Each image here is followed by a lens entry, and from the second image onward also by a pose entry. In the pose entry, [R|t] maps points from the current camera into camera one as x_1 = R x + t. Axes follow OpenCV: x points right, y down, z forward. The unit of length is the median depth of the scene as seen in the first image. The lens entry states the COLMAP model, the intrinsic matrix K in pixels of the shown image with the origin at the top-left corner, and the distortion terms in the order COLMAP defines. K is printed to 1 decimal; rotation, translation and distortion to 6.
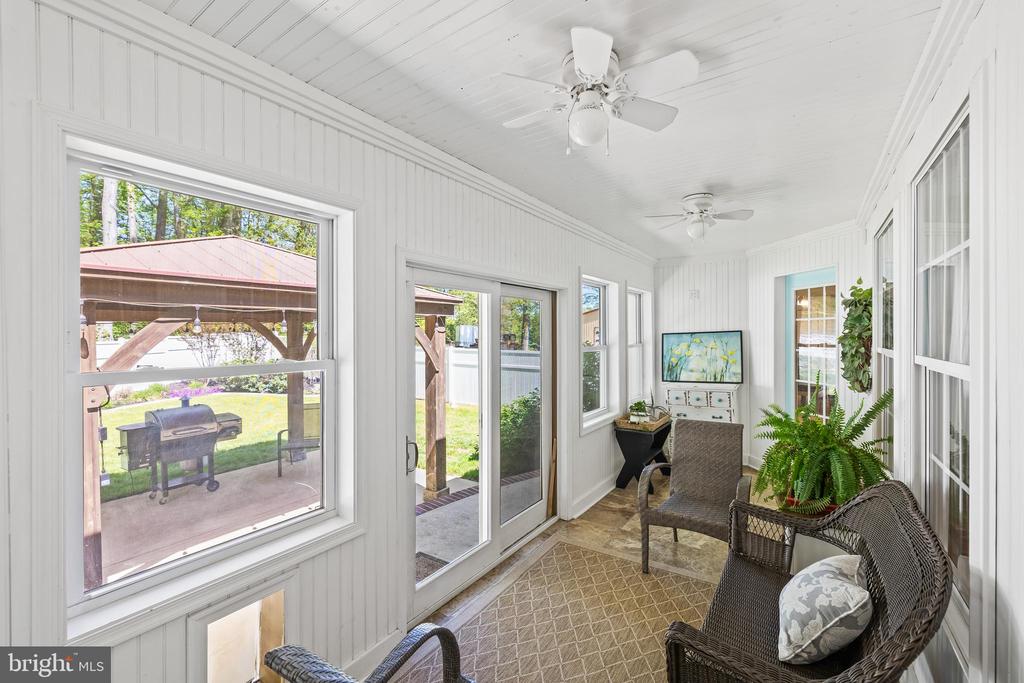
lens RADIAL K [[429.4, 0, 512.5], [0, 429.4, 340.3], [0, 0, 1]] dist [0.001066, 0.000023]
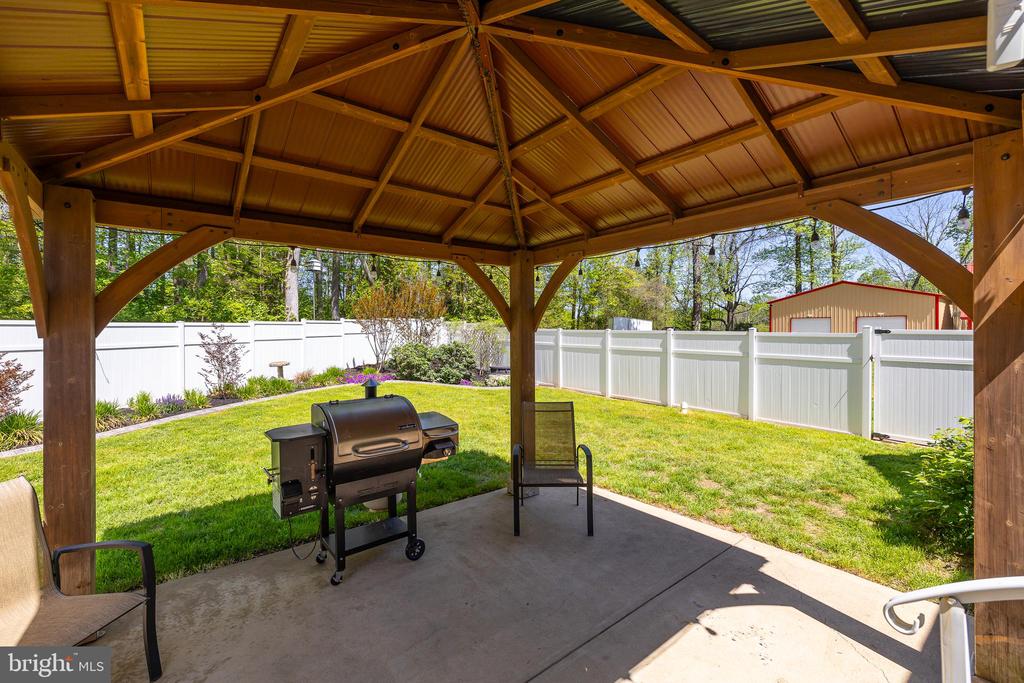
lens RADIAL K [[429.4, 0, 513.0], [0, 429.4, 335.0], [0, 0, 1]] dist [0.001066, 0.000023]
pose [[0.955194, 0.007201, -0.295893, -0.414726], [-0.009403, 0.999938, -0.006017, 0.072100], [0.295831, 0.008530, 0.955202, 0.511232]]
